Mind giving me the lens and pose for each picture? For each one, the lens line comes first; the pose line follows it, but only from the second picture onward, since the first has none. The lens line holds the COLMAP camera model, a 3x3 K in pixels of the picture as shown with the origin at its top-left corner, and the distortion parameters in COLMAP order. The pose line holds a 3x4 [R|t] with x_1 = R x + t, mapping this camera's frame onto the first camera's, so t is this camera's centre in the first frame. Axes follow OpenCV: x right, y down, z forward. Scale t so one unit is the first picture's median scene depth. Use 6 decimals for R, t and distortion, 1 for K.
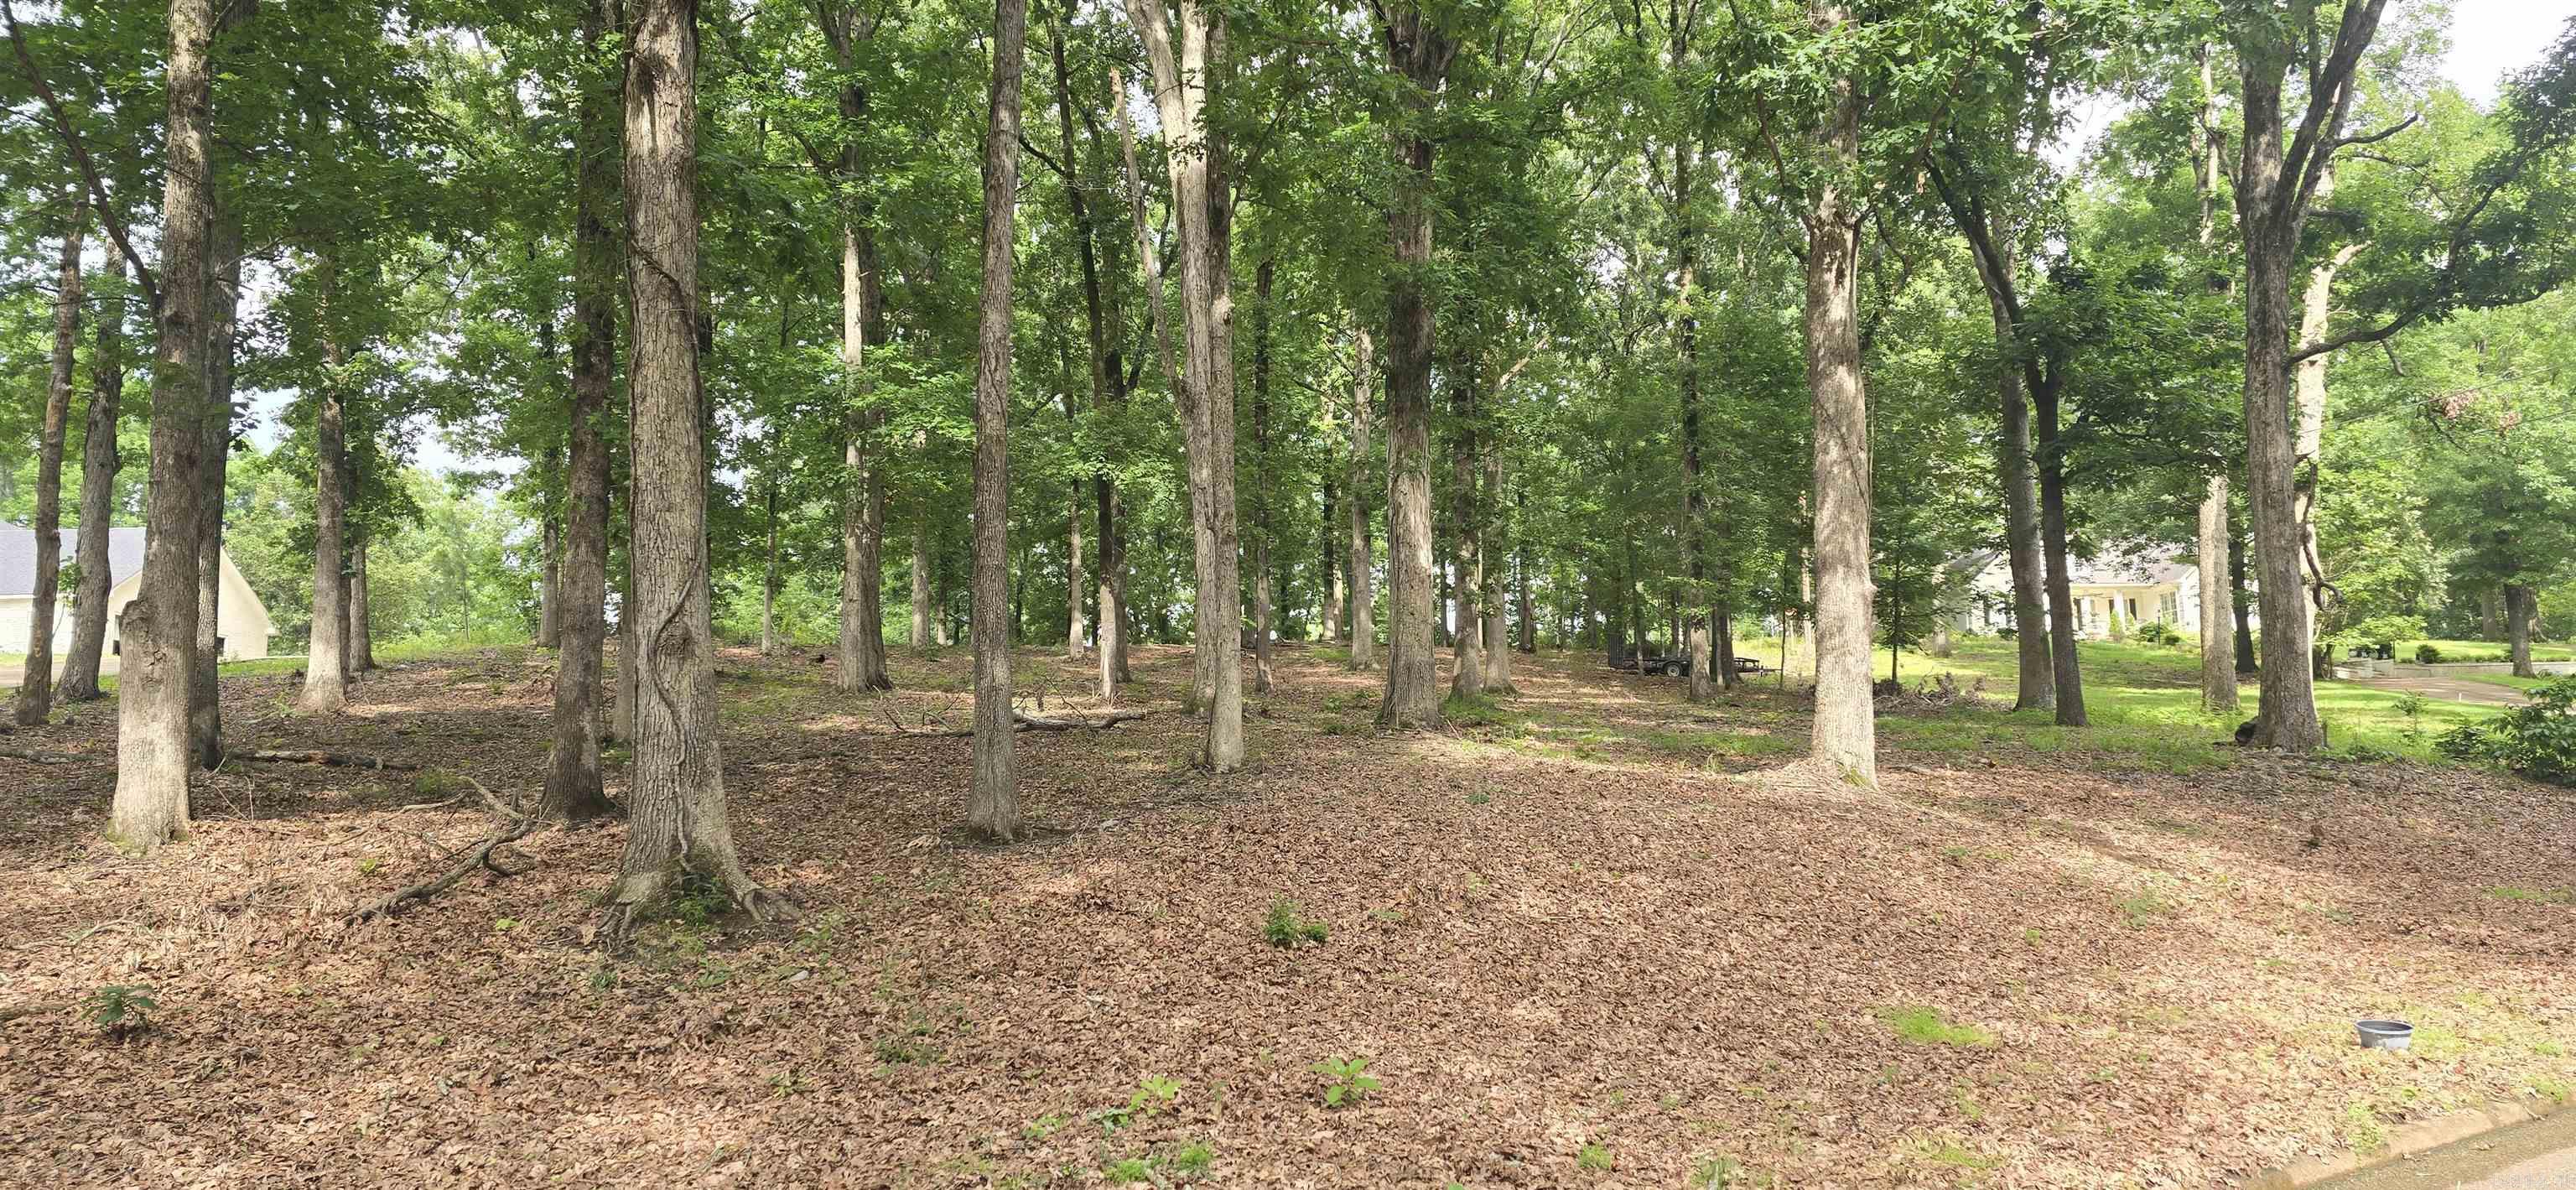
lens RADIAL K [[1743.6, 0, 1288.3], [0, 1743.6, 544.3], [0, 0, 1]] dist [0.054456, -0.057649]
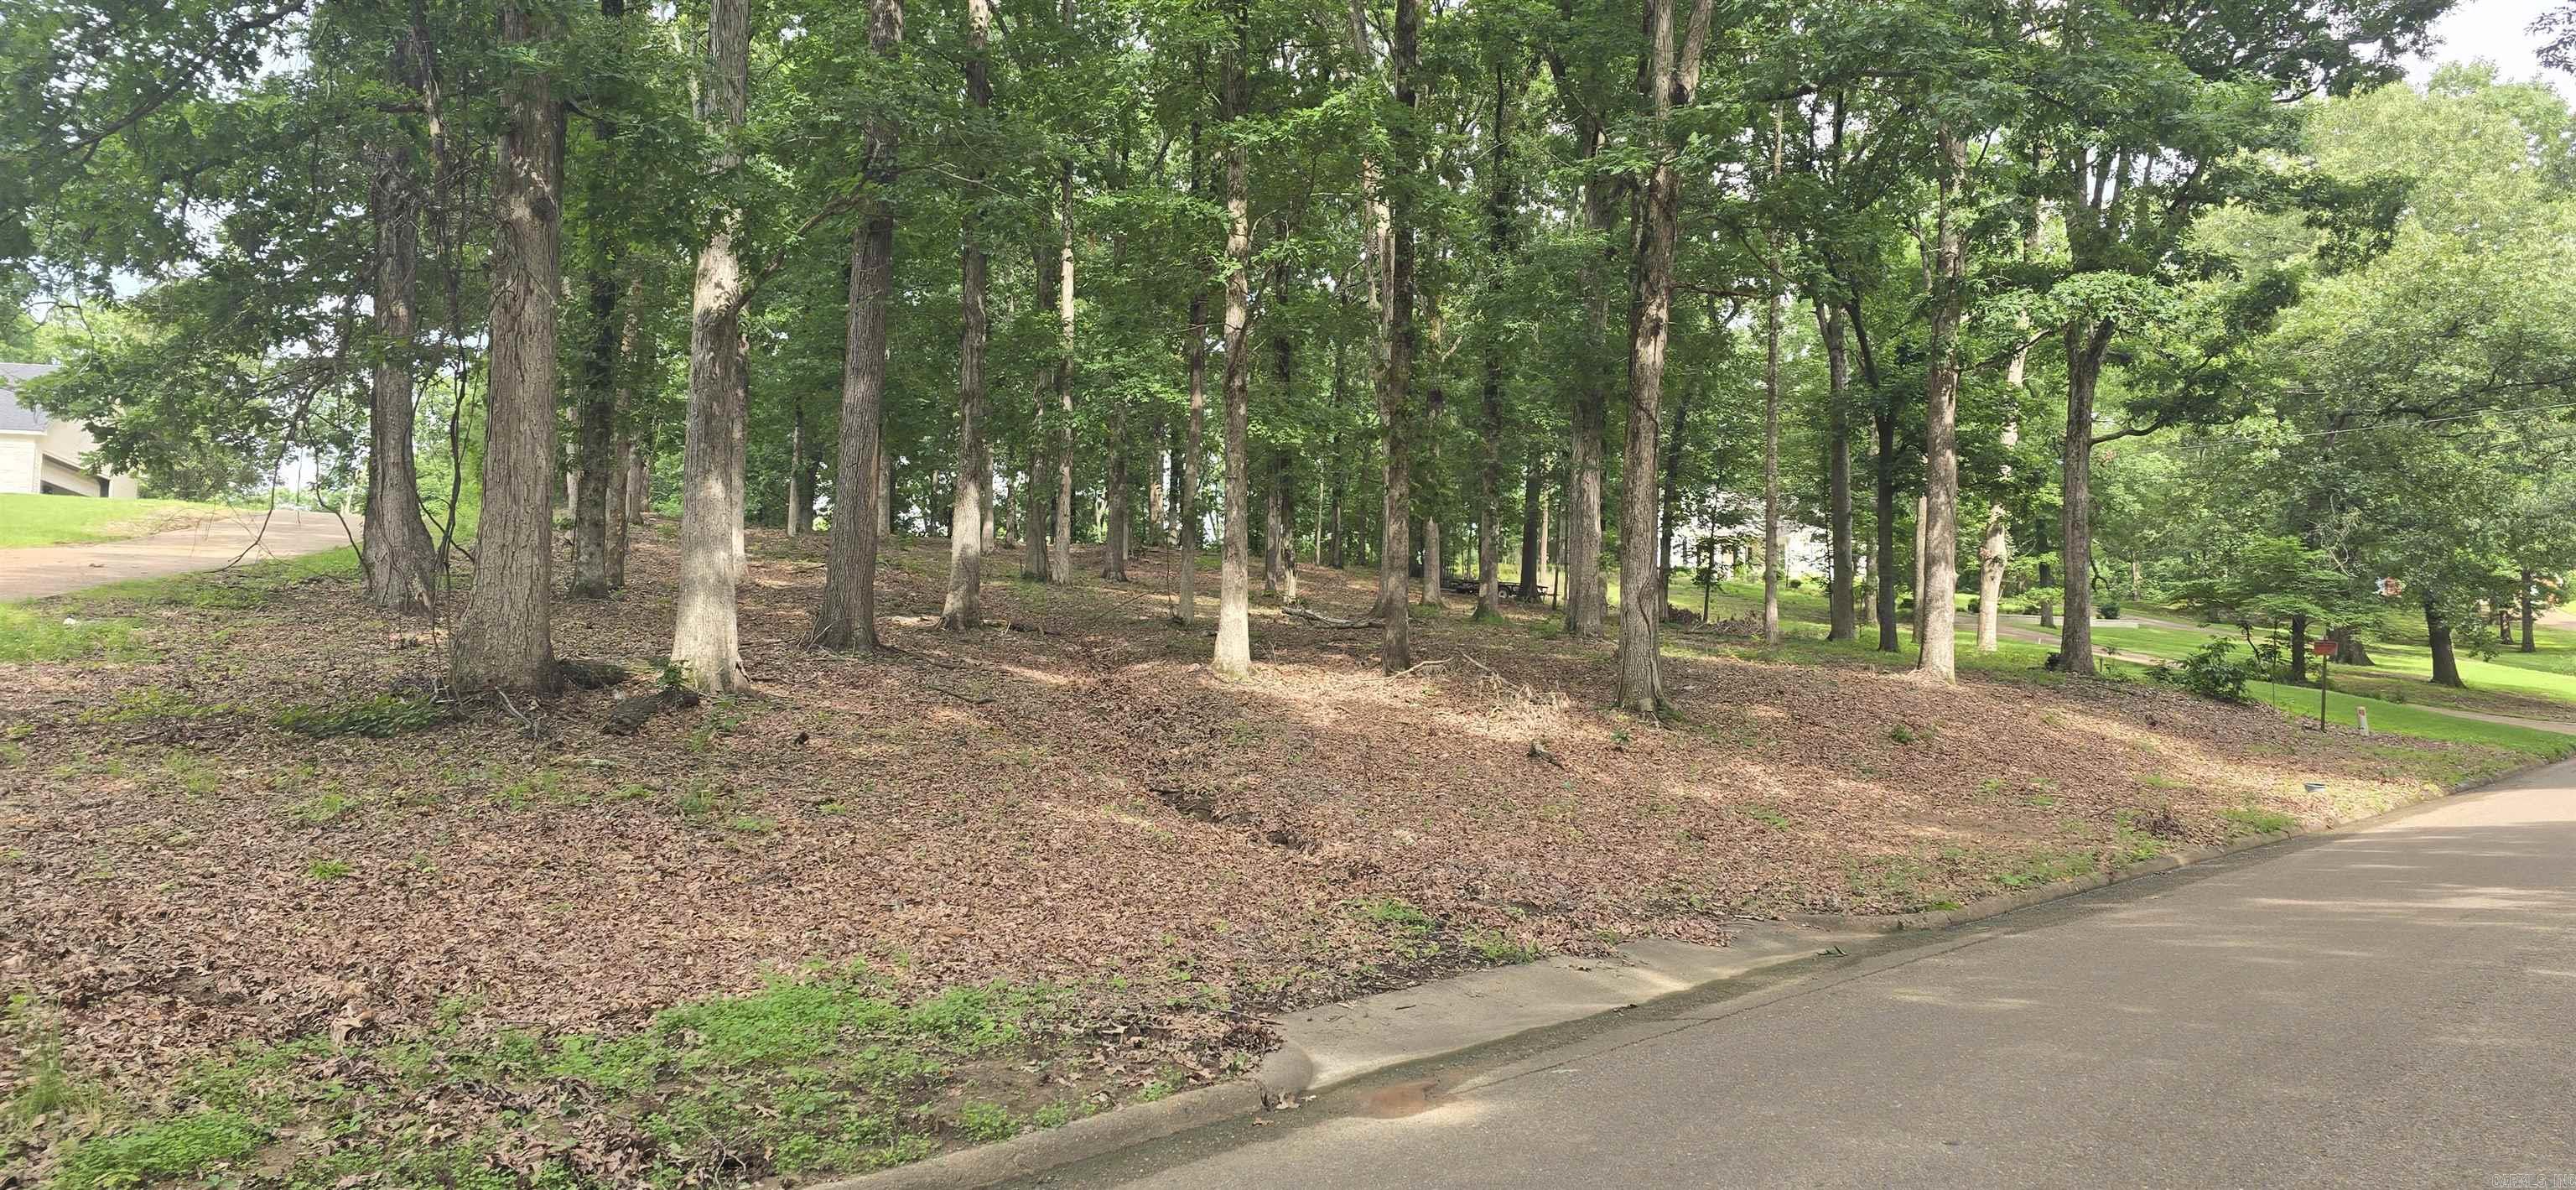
lens RADIAL K [[1743.6, 0, 1288.3], [0, 1743.6, 544.3], [0, 0, 1]] dist [0.054456, -0.057649]
pose [[0.961788, 0.058099, 0.267561, -0.636493], [-0.075222, 0.995693, 0.054188, -0.042229], [-0.263260, -0.072244, 0.962016, -0.433298]]
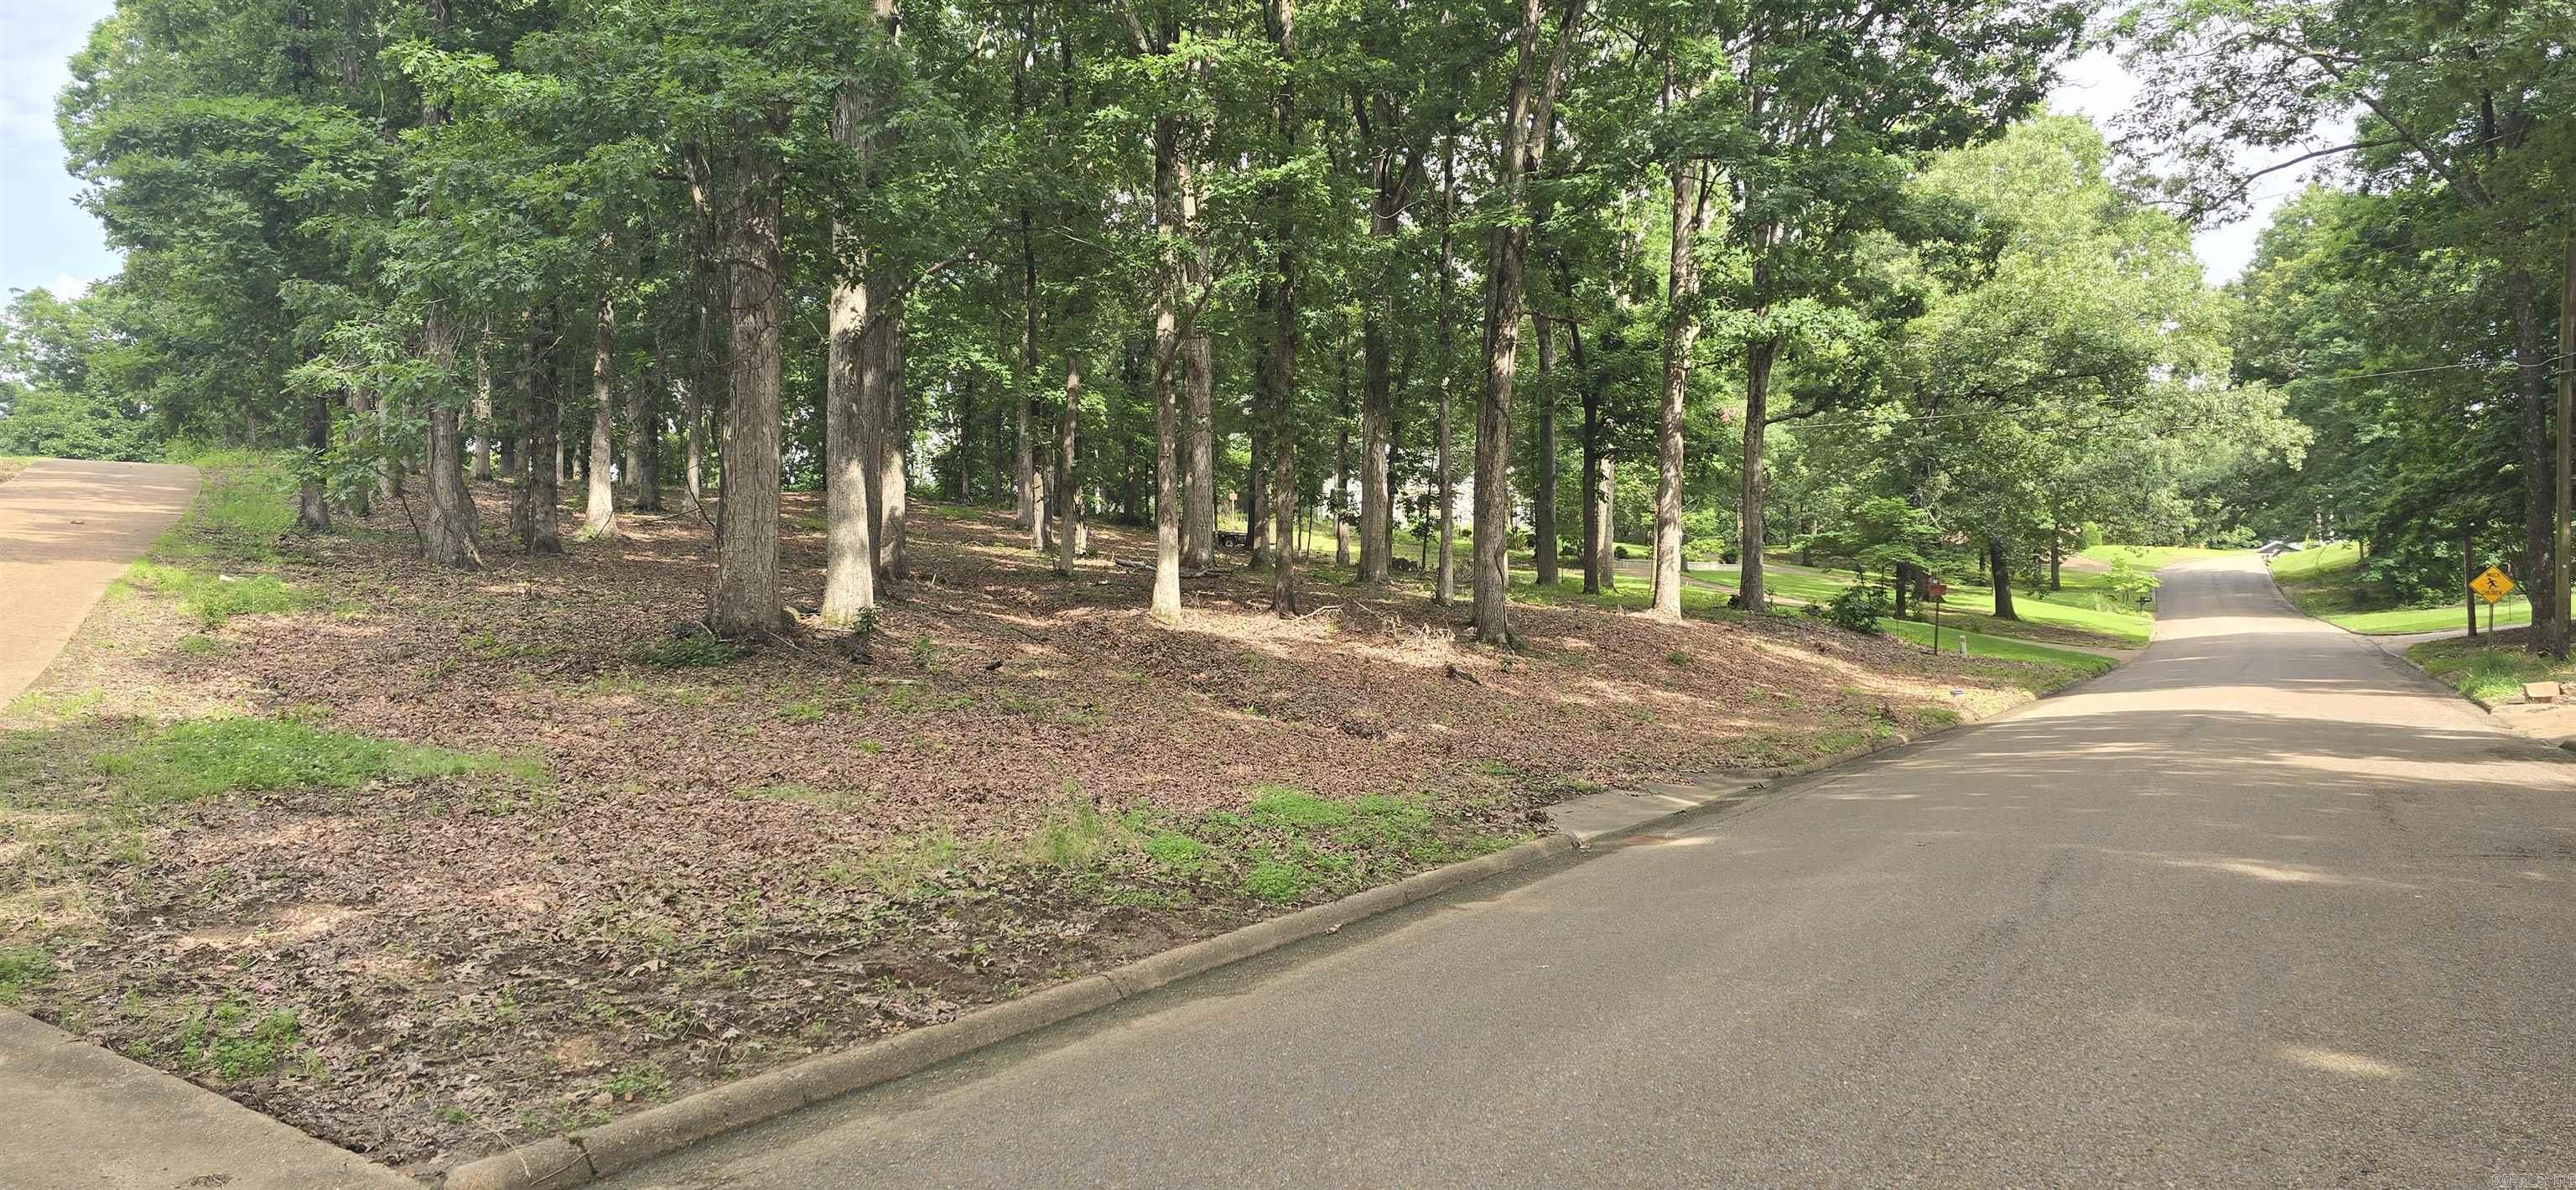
lens RADIAL K [[1743.6, 0, 1288.3], [0, 1743.6, 544.3], [0, 0, 1]] dist [0.054456, -0.057649]
pose [[0.886045, 0.050236, 0.460869, -0.891574], [-0.092217, 0.993344, 0.069015, -0.054671], [-0.454335, -0.103650, 0.884780, -0.586327]]
